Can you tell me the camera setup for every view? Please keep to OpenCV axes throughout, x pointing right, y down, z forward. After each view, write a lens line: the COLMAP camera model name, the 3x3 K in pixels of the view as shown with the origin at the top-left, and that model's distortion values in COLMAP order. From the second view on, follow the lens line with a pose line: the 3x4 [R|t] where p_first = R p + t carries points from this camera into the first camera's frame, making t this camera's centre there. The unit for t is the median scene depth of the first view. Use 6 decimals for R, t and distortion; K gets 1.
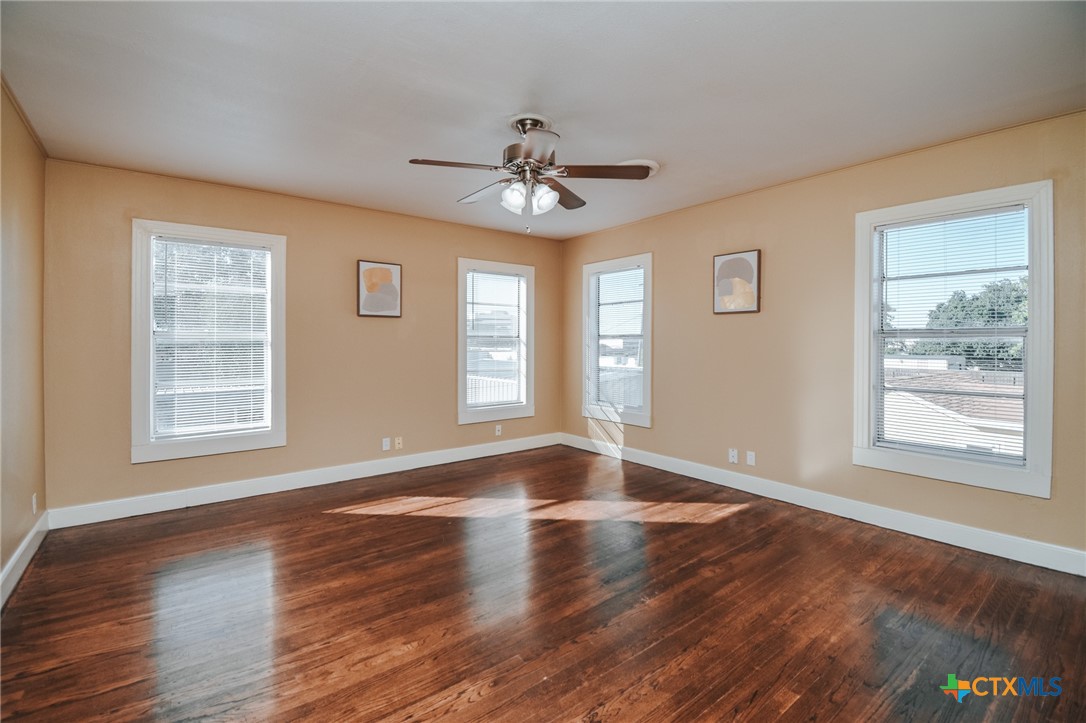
lens RADIAL K [[486.2, 0, 524.4], [0, 486.2, 346.7], [0, 0, 1]] dist [0.019046, -0.019363]
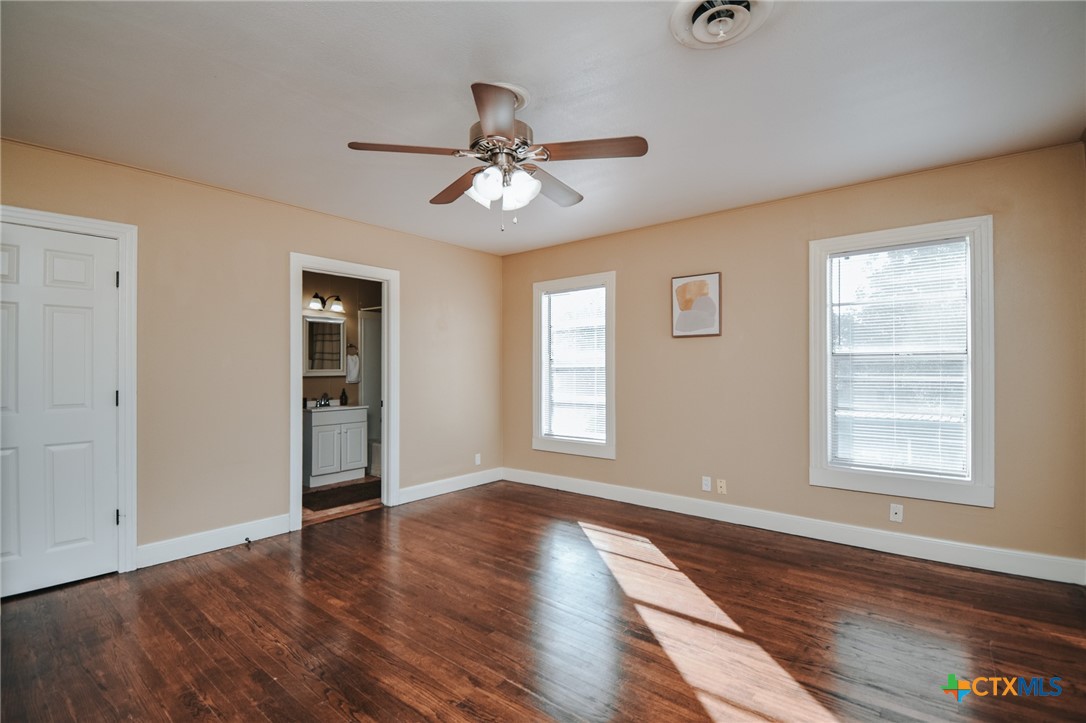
lens RADIAL K [[486.2, 0, 546.0], [0, 486.2, 361.7], [0, 0, 1]] dist [0.019046, -0.019363]
pose [[0.240610, -0.009629, -0.970574, 0.512384], [0.000949, 0.999953, -0.009686, -0.007779], [0.970621, 0.001410, 0.240608, 0.539937]]
